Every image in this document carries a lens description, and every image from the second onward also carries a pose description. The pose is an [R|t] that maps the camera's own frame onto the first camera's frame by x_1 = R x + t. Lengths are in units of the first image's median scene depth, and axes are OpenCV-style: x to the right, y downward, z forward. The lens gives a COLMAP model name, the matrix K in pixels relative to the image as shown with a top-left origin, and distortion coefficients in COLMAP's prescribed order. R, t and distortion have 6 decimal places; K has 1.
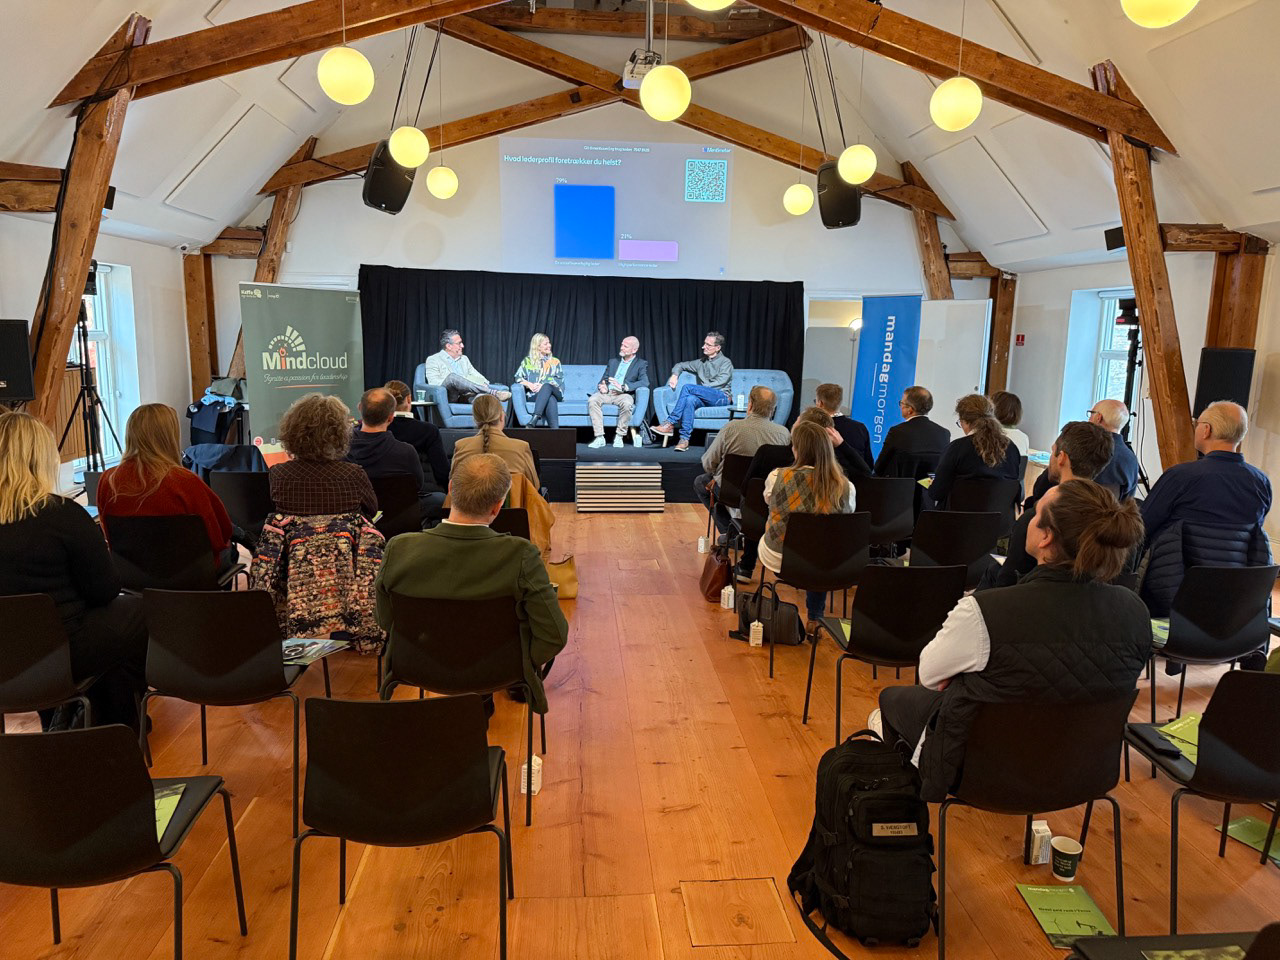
lens RADIAL K [[870.2, 0, 640.0], [0, 870.2, 480.0], [0, 0, 1]] dist [0.083585, -0.109663]
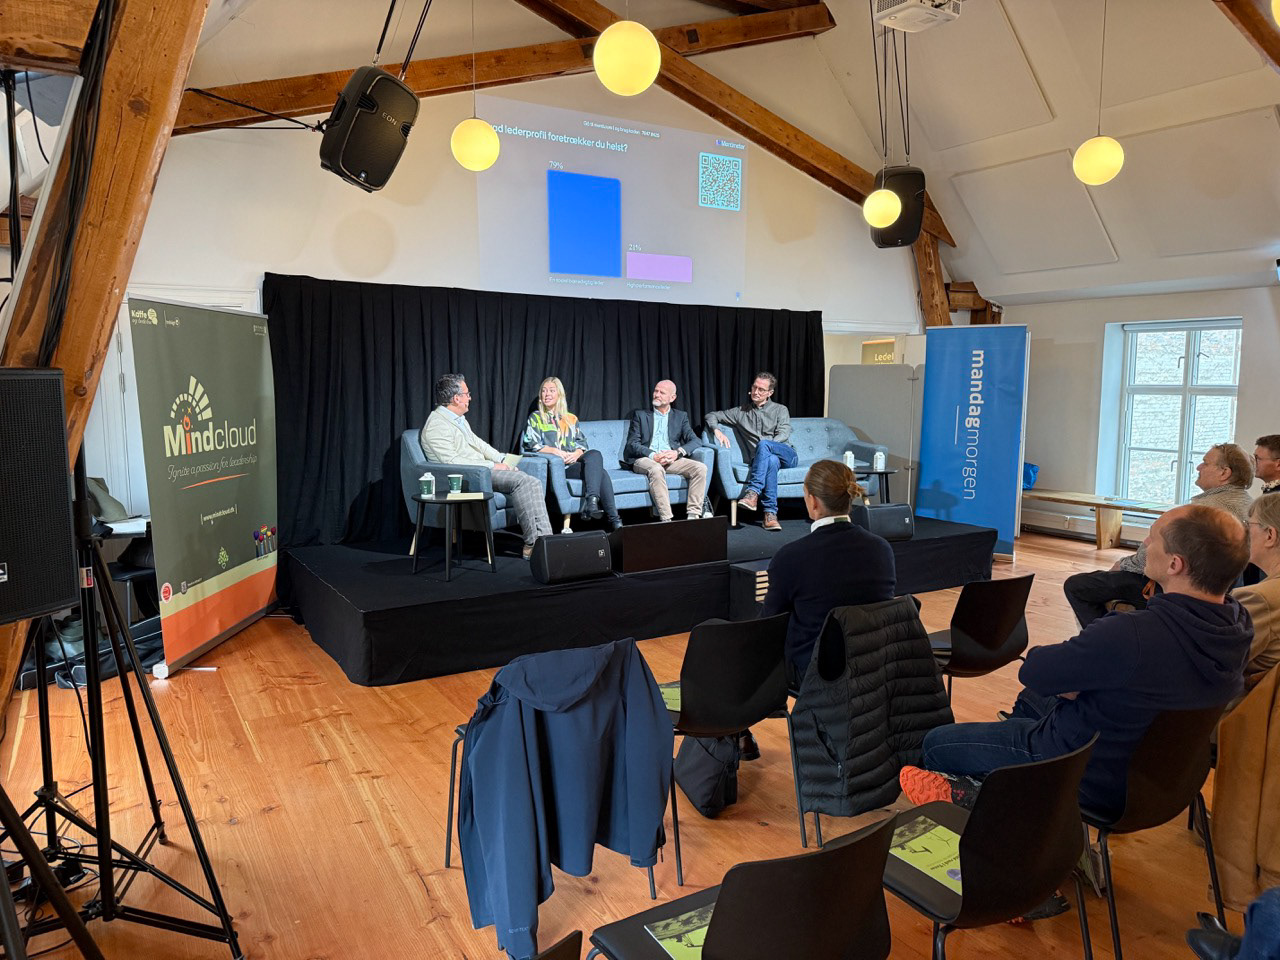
lens RADIAL K [[870.2, 0, 640.0], [0, 870.2, 480.0], [0, 0, 1]] dist [0.083585, -0.109663]
pose [[0.895541, -0.071491, 0.439198, -0.364339], [0.090450, 0.995650, -0.022361, -0.065933], [-0.435688, 0.059751, 0.898112, 0.350351]]
